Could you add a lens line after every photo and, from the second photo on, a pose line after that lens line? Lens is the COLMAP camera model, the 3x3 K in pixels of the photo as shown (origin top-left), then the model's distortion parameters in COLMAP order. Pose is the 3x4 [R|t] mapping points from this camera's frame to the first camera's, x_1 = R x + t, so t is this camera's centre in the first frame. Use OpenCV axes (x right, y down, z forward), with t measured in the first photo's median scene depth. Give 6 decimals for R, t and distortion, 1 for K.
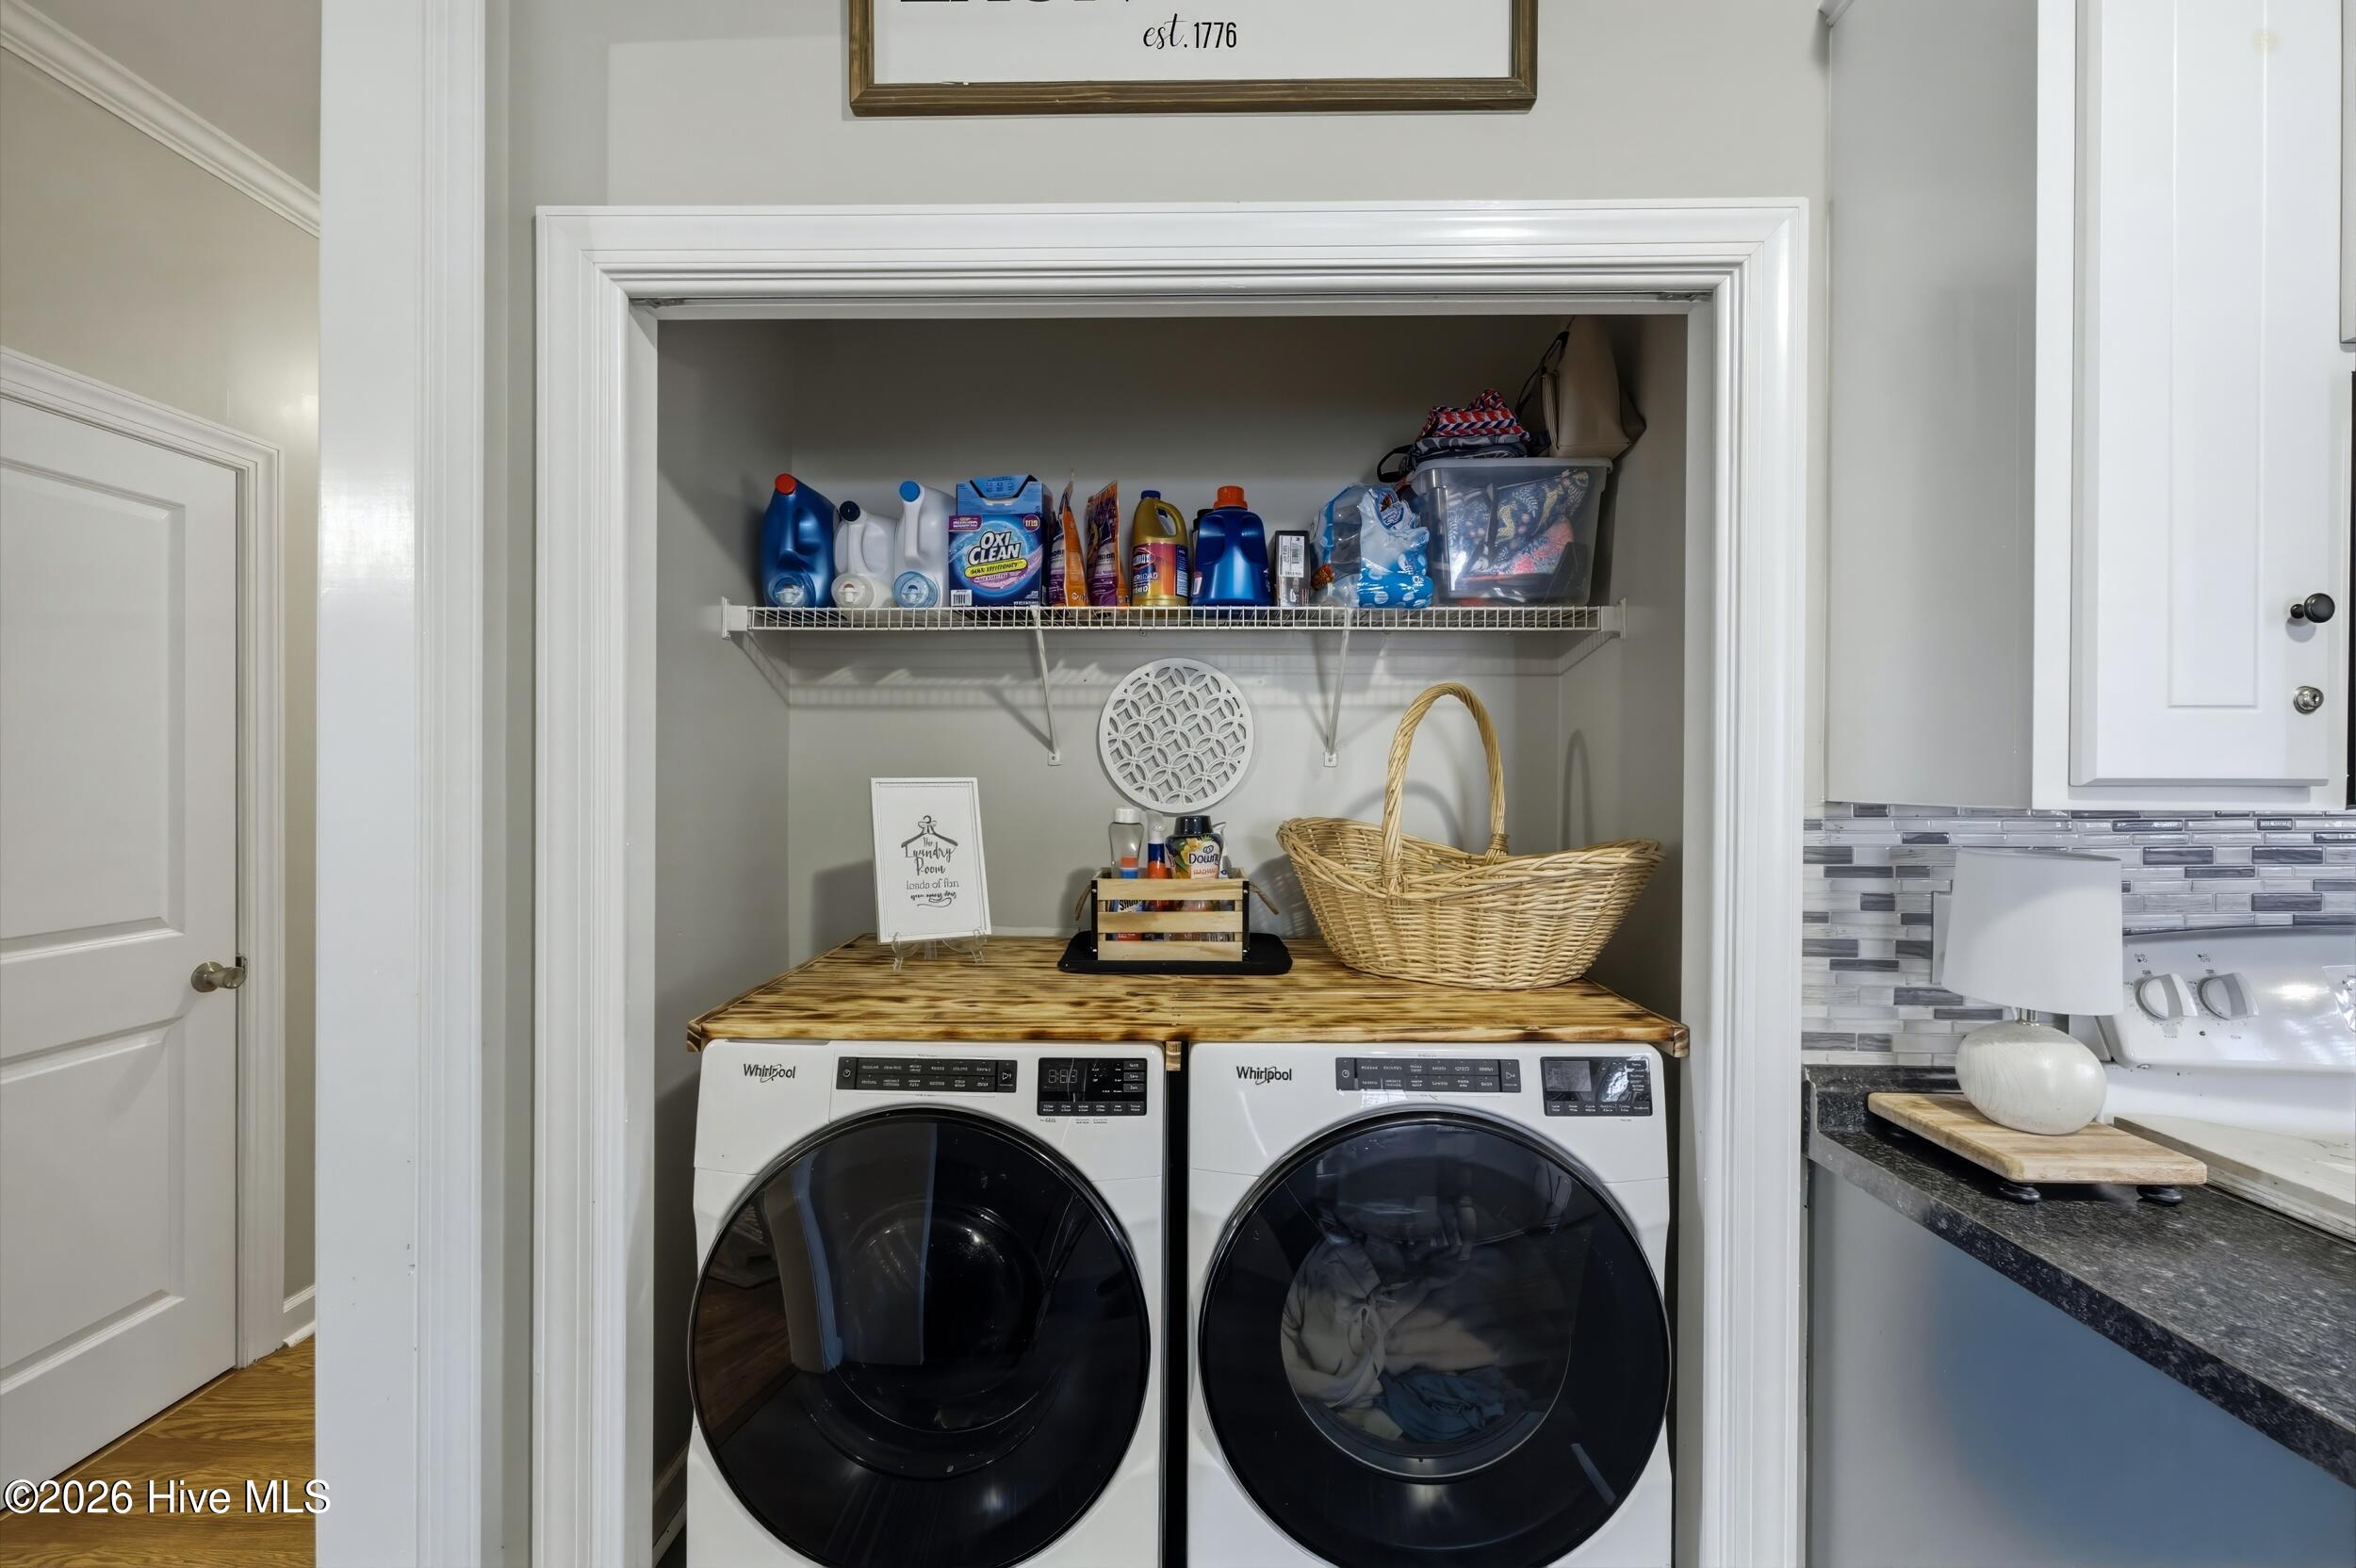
lens RADIAL K [[929.6, 0, 1174.9], [0, 929.6, 777.3], [0, 0, 1]] dist [-0.008910, 0.004400]
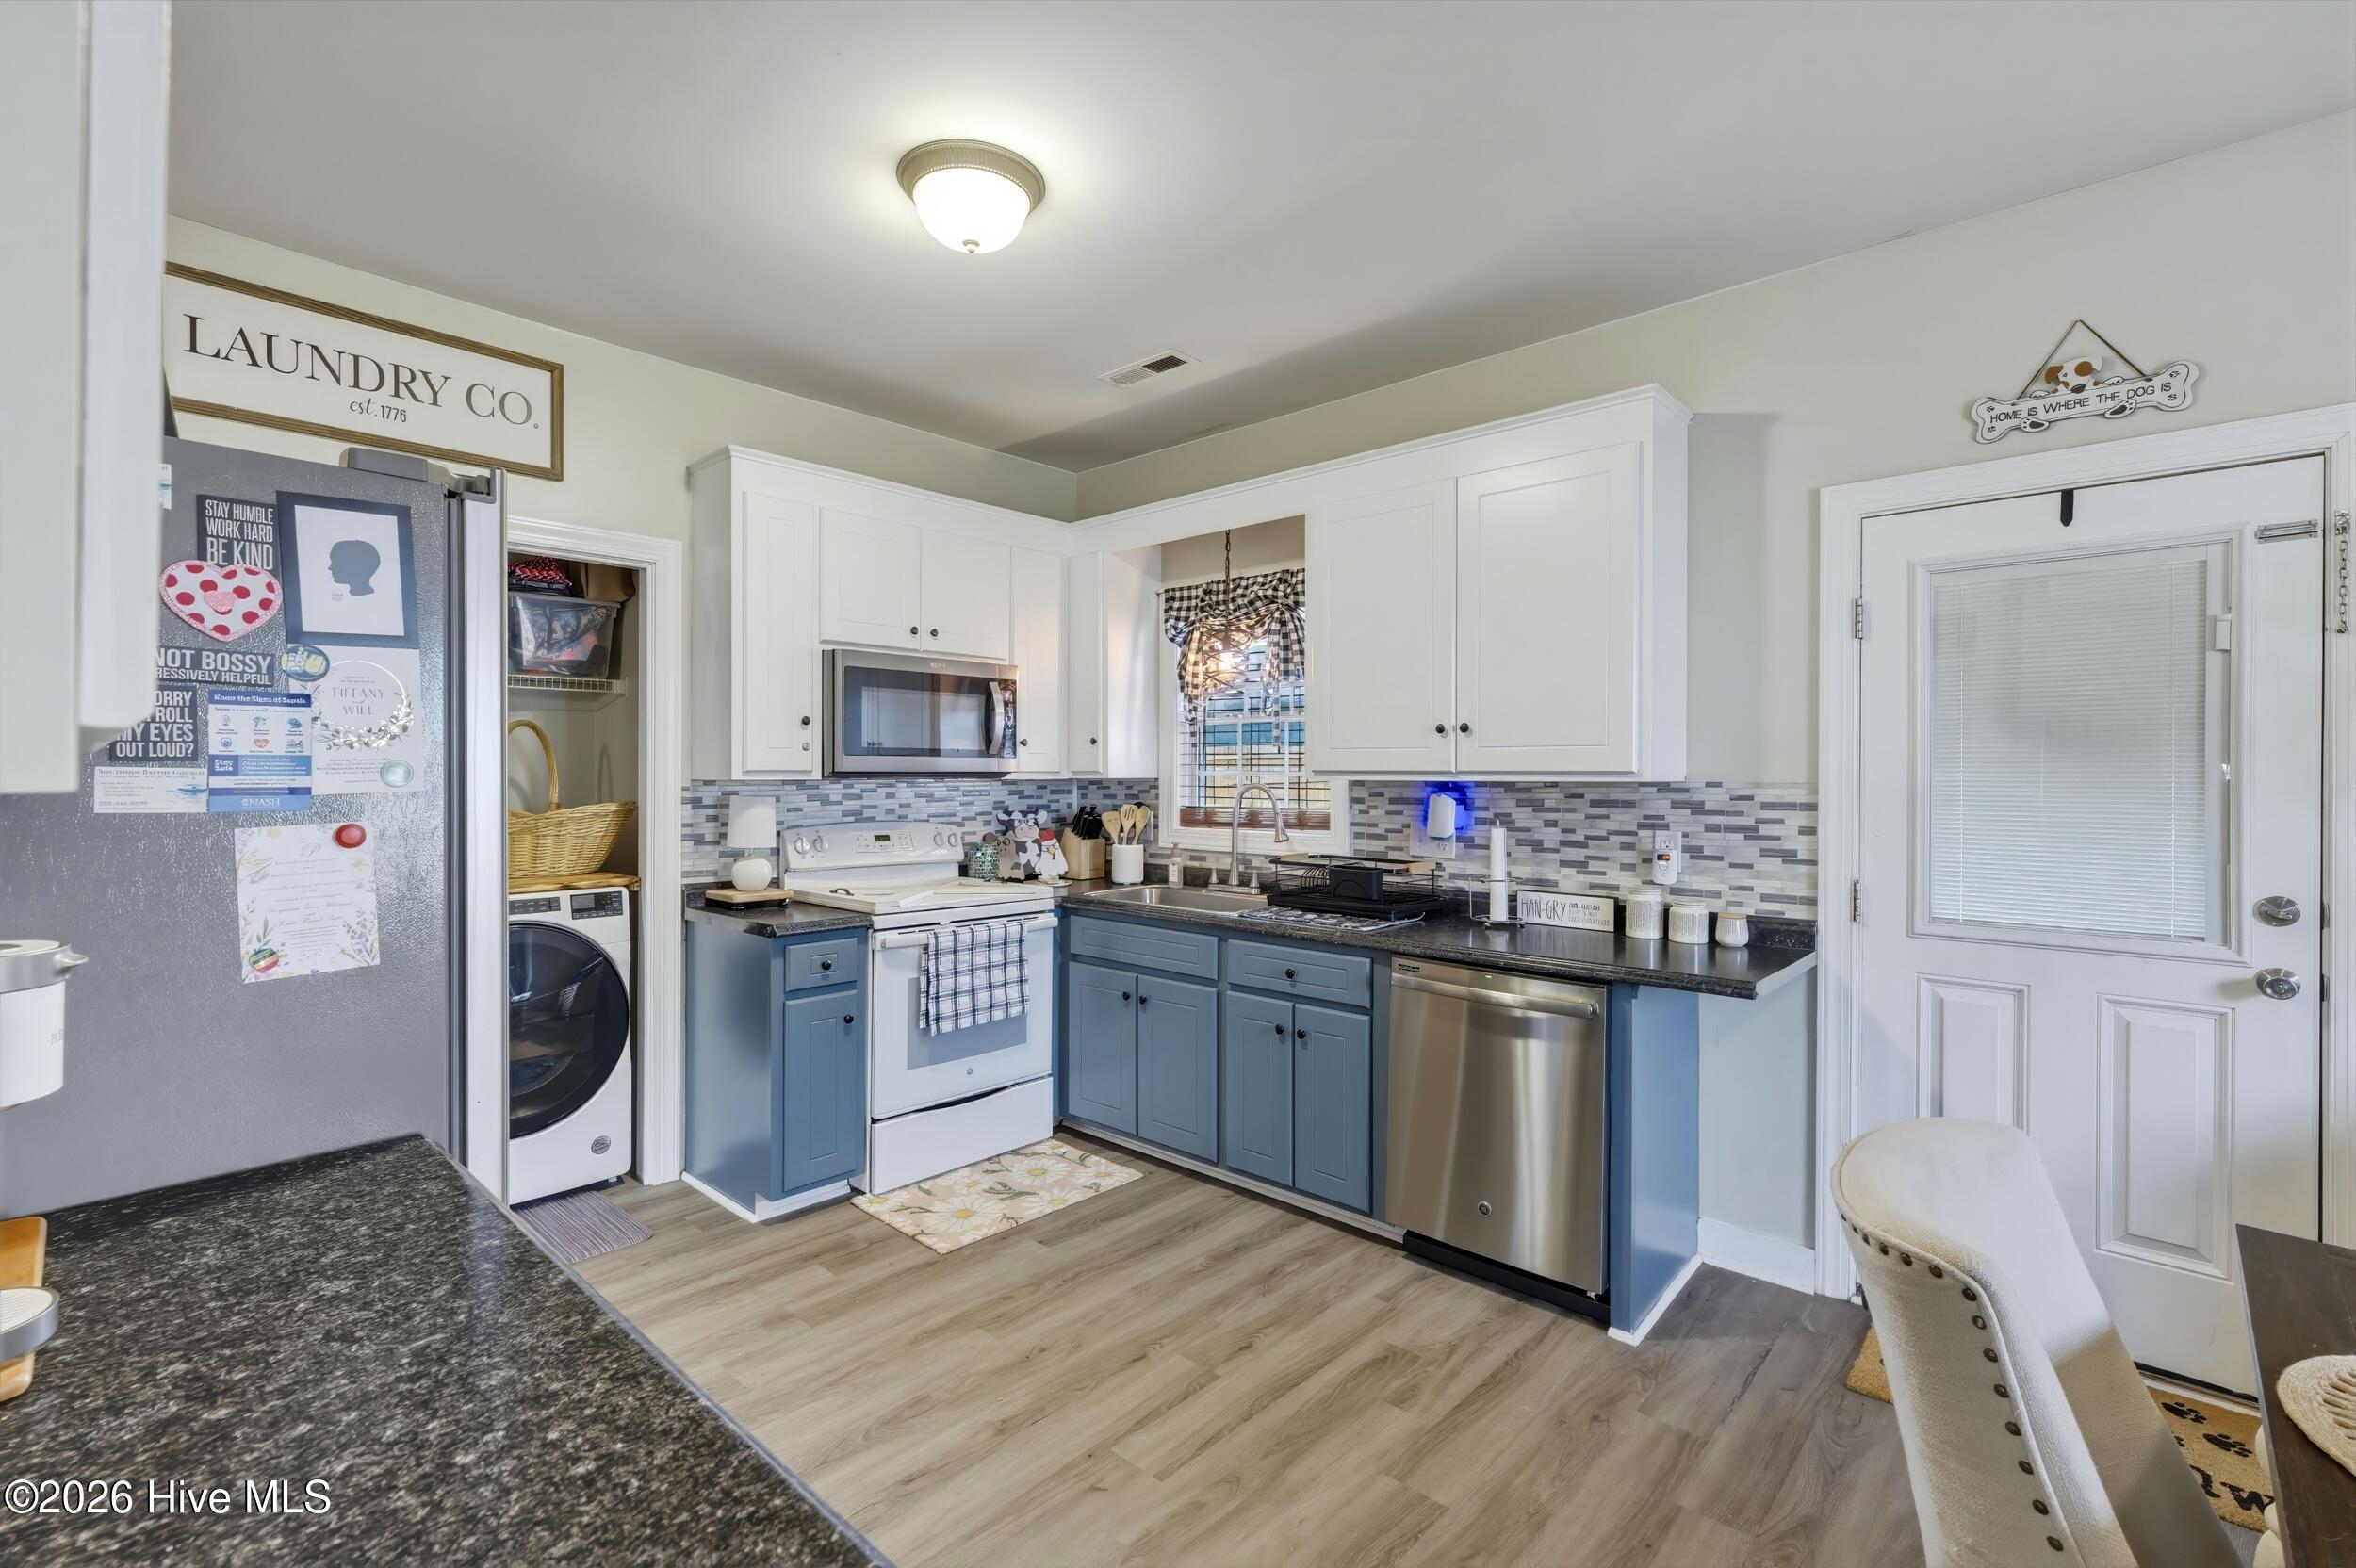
lens RADIAL K [[1035.6, 0, 1172.4], [0, 1035.6, 778.9], [0, 0, 1]] dist [-0.008883, -0.000338]
pose [[0.663315, -0.006951, 0.748308, -0.544567], [0.001992, 0.999970, 0.007523, 0.006442], [-0.748338, -0.003499, 0.663309, -1.879824]]
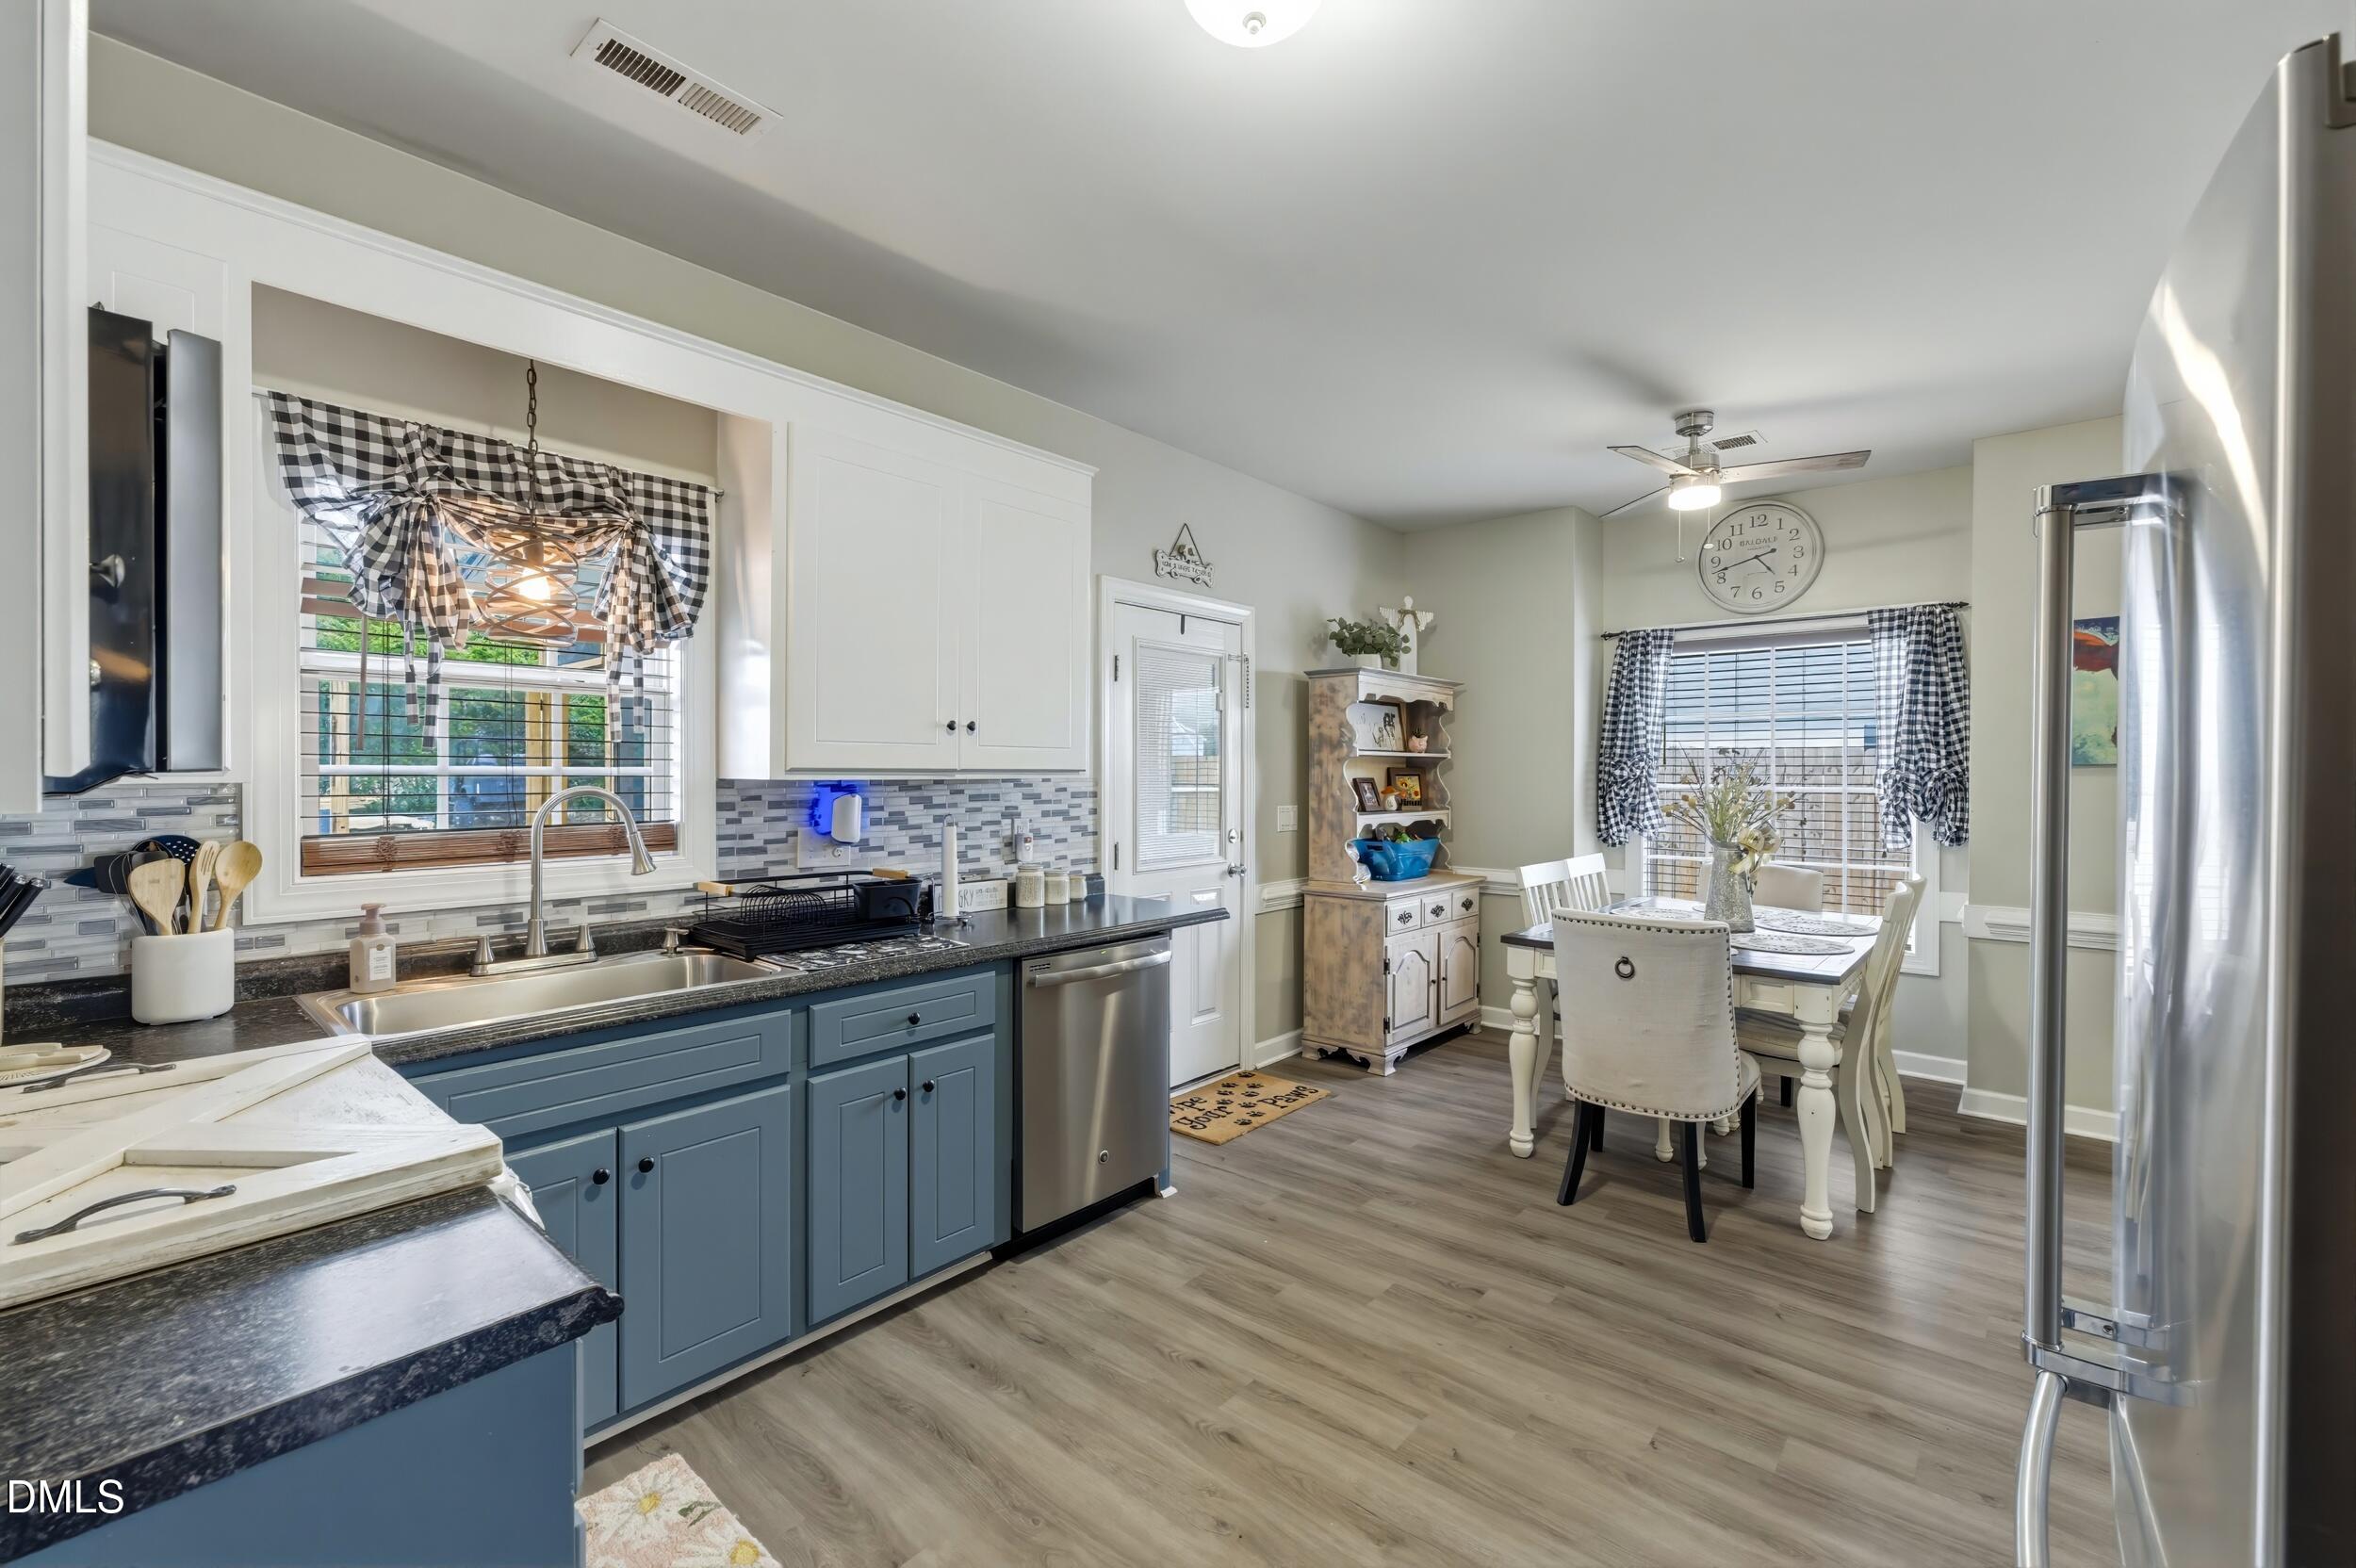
lens RADIAL K [[965.1, 0, 1164.9], [0, 965.1, 781.4], [0, 0, 1]] dist [-0.006139, 0.001069]
pose [[-0.758862, -0.013580, 0.651109, -0.076730], [-0.005184, 0.999877, 0.014812, -0.000585], [-0.651230, 0.007865, -0.758839, 0.752036]]
